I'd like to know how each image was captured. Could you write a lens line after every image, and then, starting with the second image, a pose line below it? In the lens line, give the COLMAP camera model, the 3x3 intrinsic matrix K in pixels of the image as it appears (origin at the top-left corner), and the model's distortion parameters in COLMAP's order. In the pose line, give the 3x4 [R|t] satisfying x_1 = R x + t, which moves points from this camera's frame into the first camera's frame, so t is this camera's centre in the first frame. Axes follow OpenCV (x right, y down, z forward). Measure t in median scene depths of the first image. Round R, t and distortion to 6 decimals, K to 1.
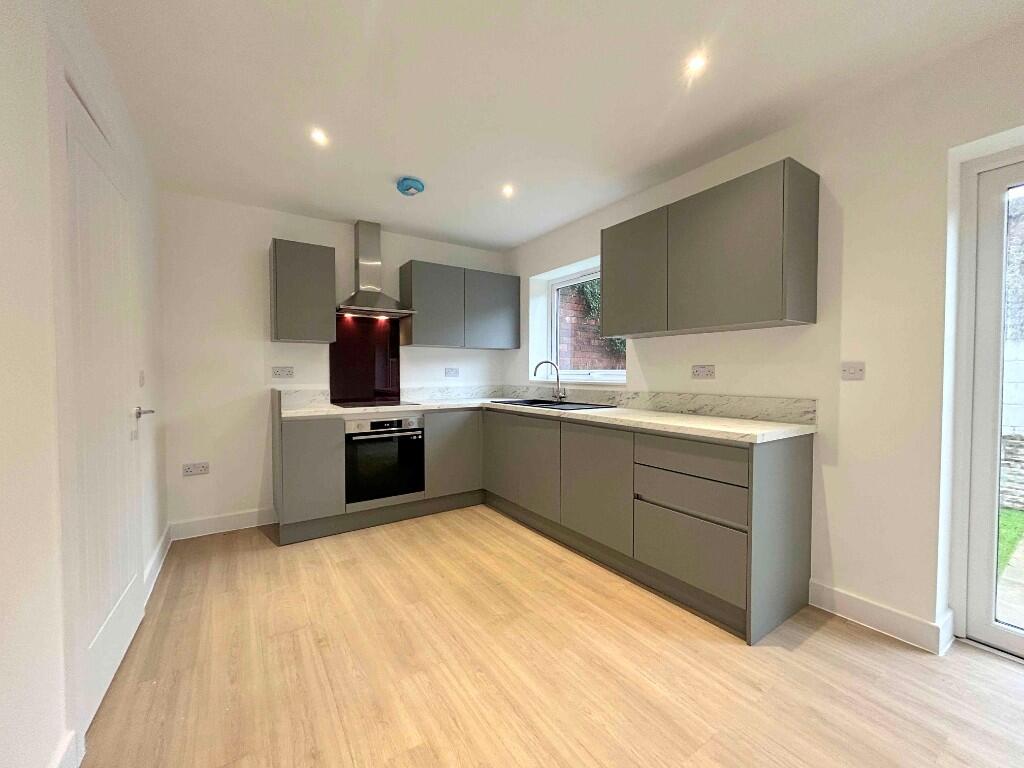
lens RADIAL K [[412.3, 0, 512.0], [0, 412.3, 384.0], [0, 0, 1]] dist [-0.001445, -0.000225]
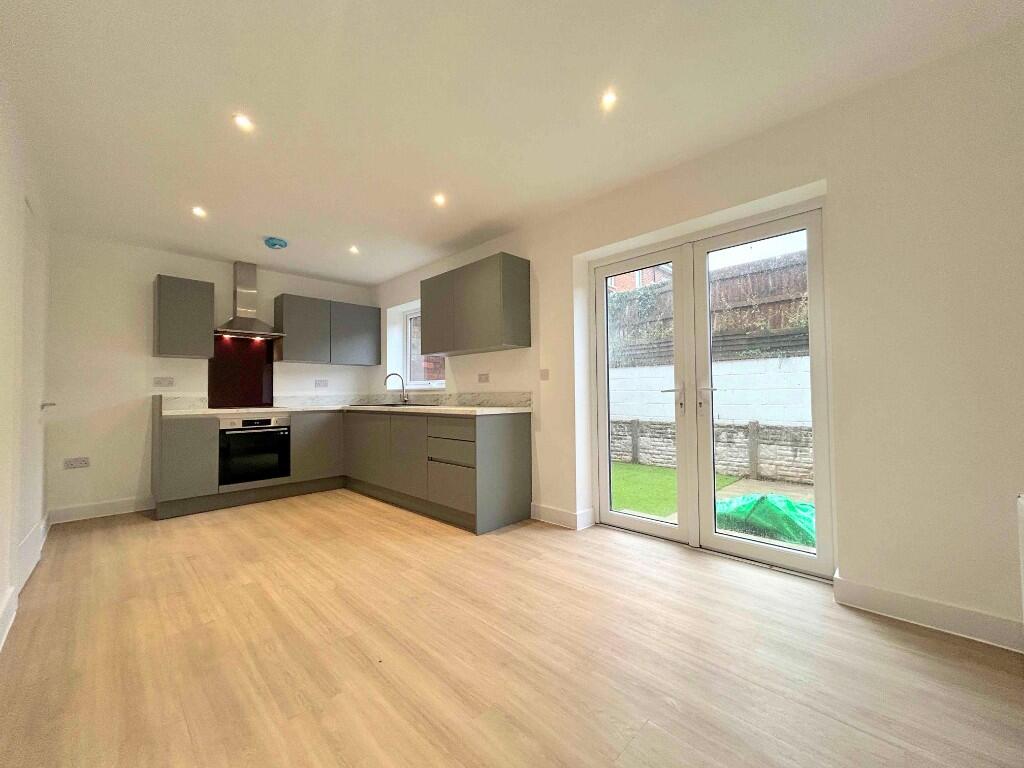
lens RADIAL K [[411.8, 0, 512.0], [0, 411.8, 384.0], [0, 0, 1]] dist [0.000048, 0.000169]
pose [[0.980209, -0.004528, 0.197913, 0.223585], [0.015207, 0.998507, -0.052471, 0.060527], [-0.197380, 0.054442, 0.978814, -0.416724]]
